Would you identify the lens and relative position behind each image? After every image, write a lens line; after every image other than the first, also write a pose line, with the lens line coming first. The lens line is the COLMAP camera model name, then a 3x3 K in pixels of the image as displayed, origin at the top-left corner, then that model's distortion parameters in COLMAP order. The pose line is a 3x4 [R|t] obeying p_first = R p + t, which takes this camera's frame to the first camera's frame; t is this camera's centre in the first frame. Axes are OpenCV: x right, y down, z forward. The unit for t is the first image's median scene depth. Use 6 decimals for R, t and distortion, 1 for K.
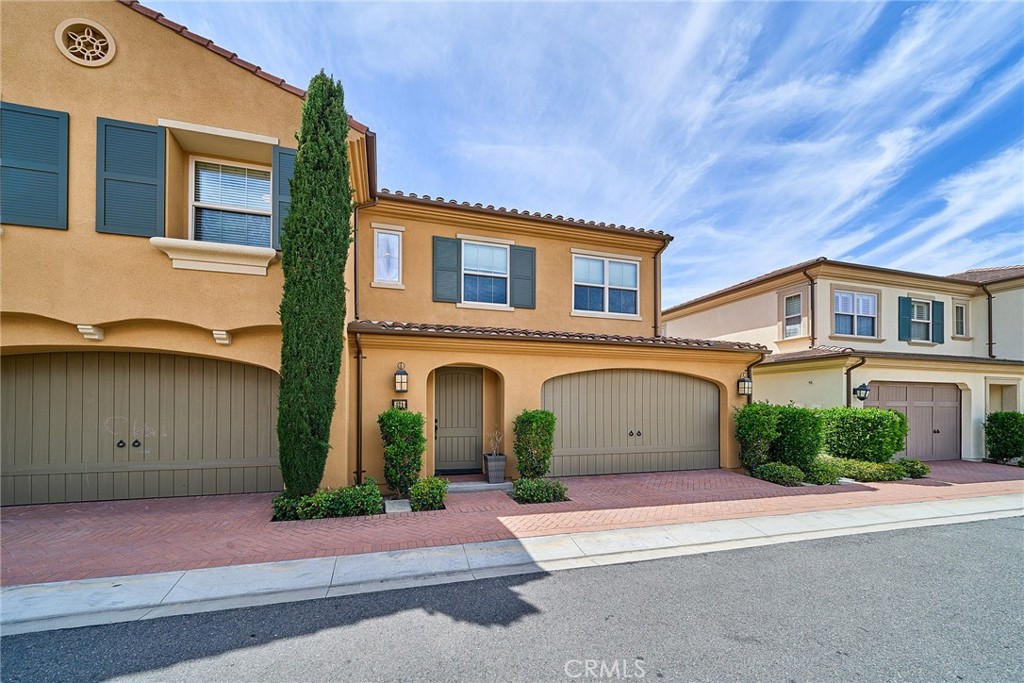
lens RADIAL K [[343.8, 0, 511.9], [0, 343.8, 403.6], [0, 0, 1]] dist [0.000573, -0.000094]
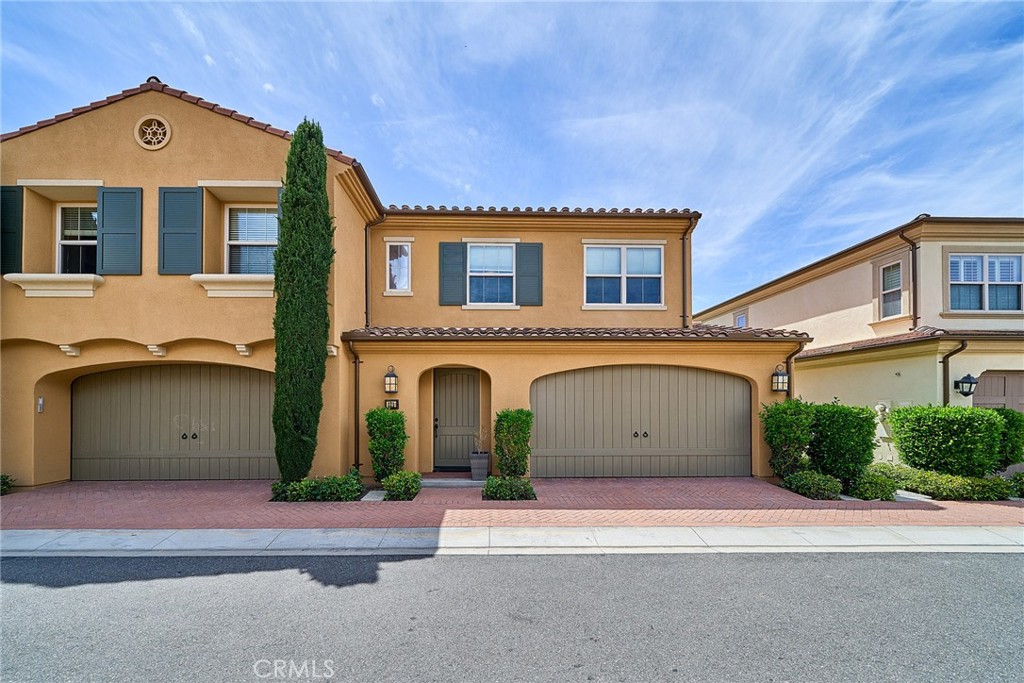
lens RADIAL K [[358.7, 0, 492.2], [0, 358.7, 402.7], [0, 0, 1]] dist [-0.000368, -0.000076]
pose [[0.974209, -0.005658, -0.225578, 0.205906], [0.005320, 0.999984, -0.002105, 0.001428], [0.225587, 0.000850, 0.974223, -0.029797]]
